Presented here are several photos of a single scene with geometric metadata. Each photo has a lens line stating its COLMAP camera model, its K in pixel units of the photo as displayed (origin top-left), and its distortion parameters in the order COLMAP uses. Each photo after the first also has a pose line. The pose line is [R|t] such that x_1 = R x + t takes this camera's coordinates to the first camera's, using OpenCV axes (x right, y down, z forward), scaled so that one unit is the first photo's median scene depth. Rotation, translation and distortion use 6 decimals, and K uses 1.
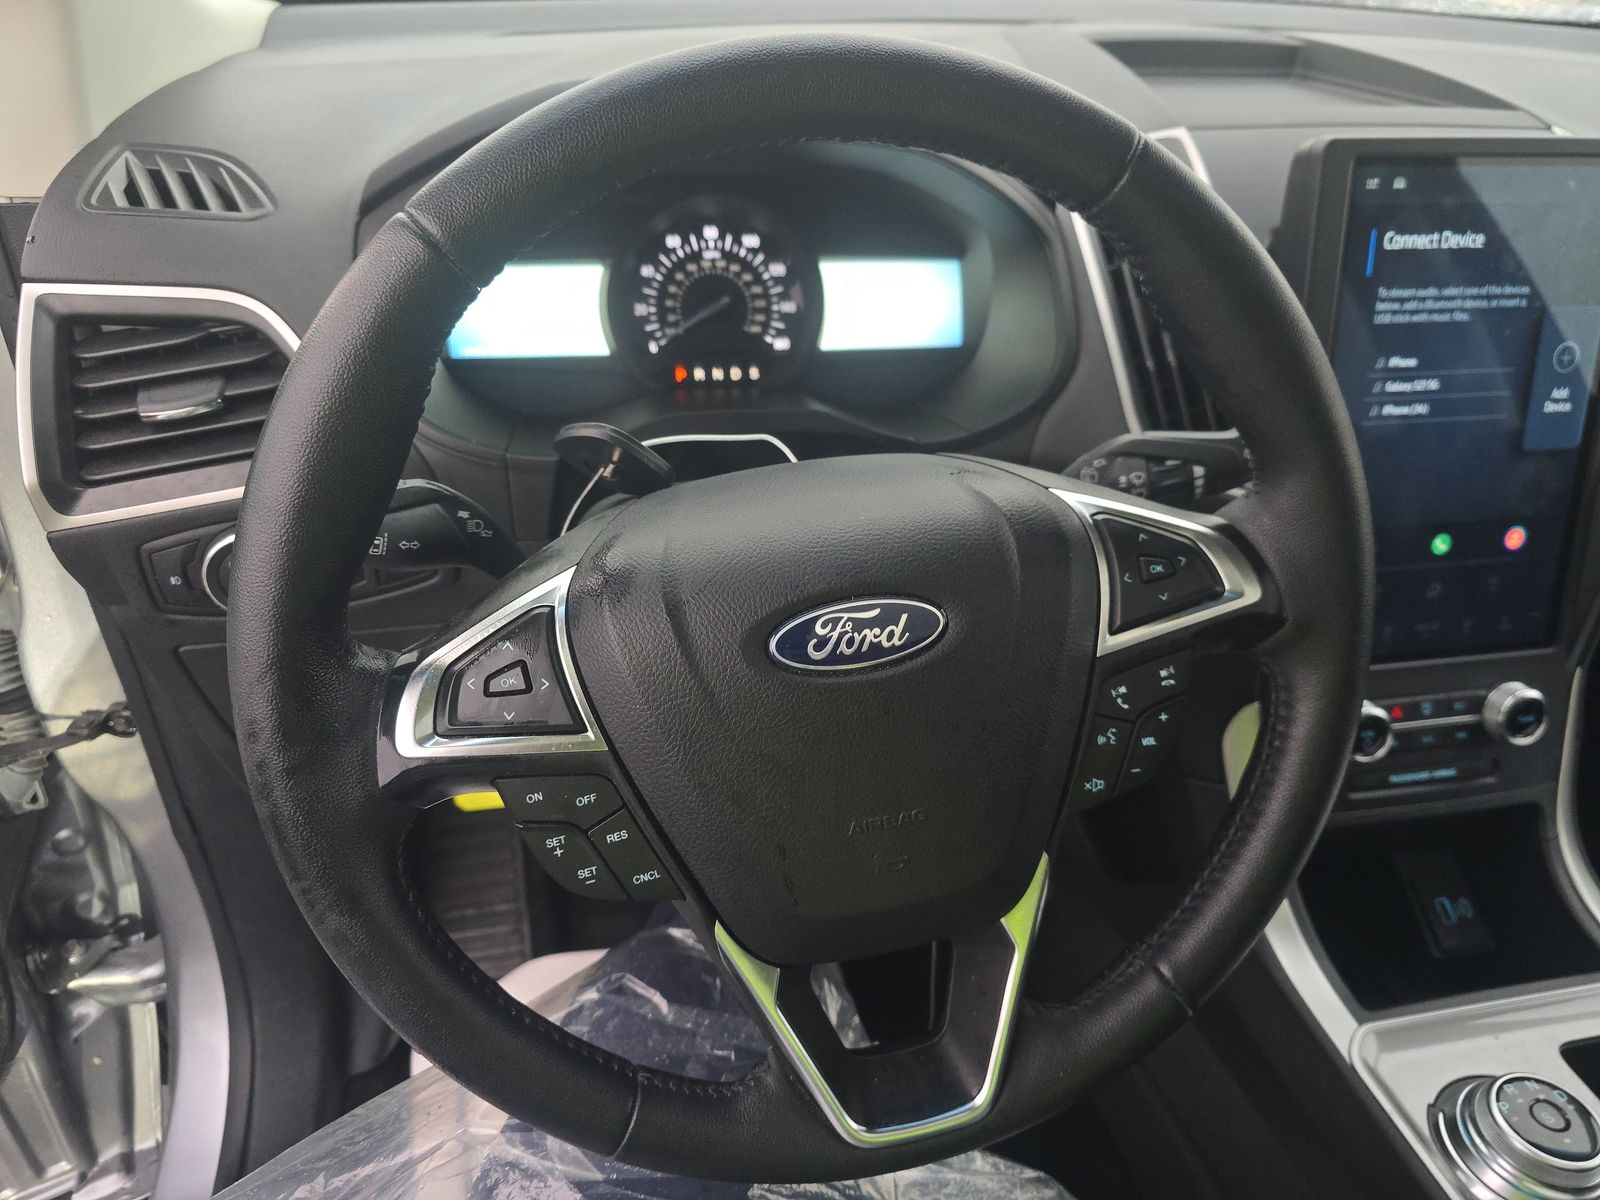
lens RADIAL K [[1086.8, 0, 800.0], [0, 1086.8, 600.0], [0, 0, 1]] dist [0.055831, -0.081940]
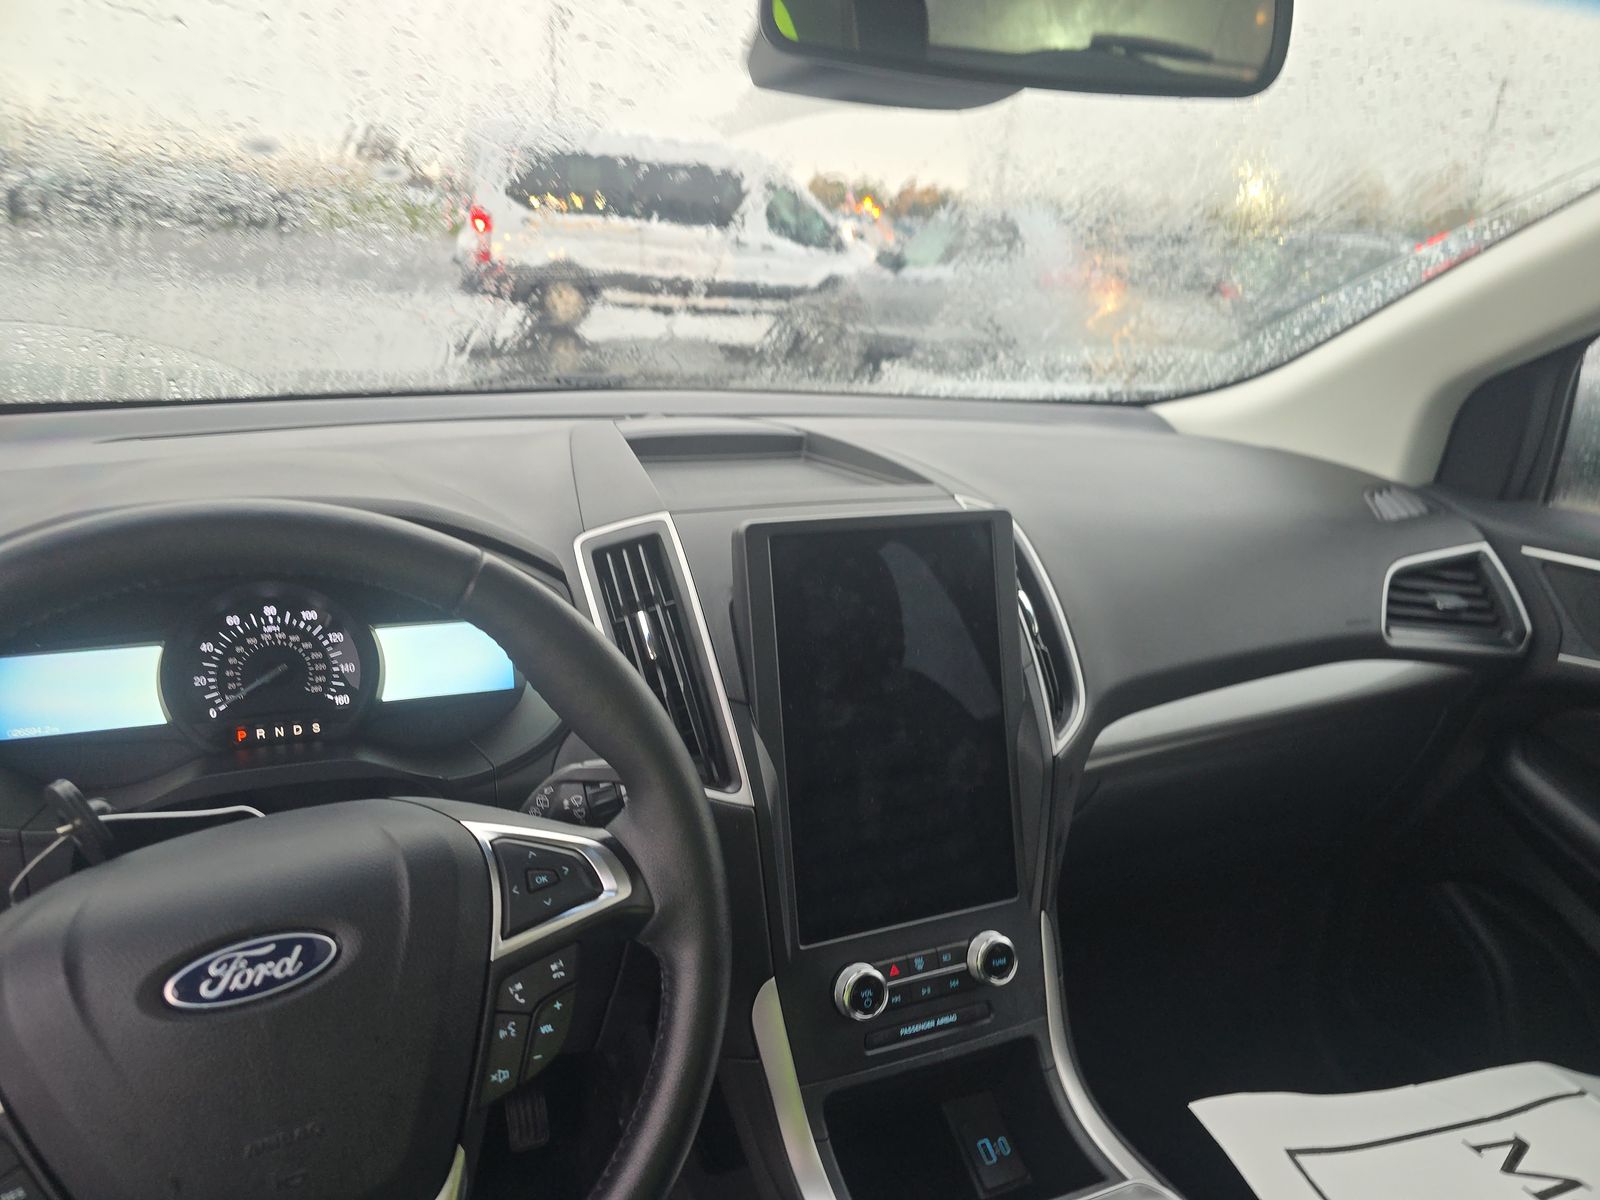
lens RADIAL K [[1076.6, 0, 800.0], [0, 1076.6, 600.0], [0, 0, 1]] dist [0.021760, 0.000452]
pose [[0.973390, -0.057548, 0.221809, 0.208425], [0.116362, 0.958002, -0.262093, 0.013255], [-0.197411, 0.280929, 0.939206, -0.173032]]
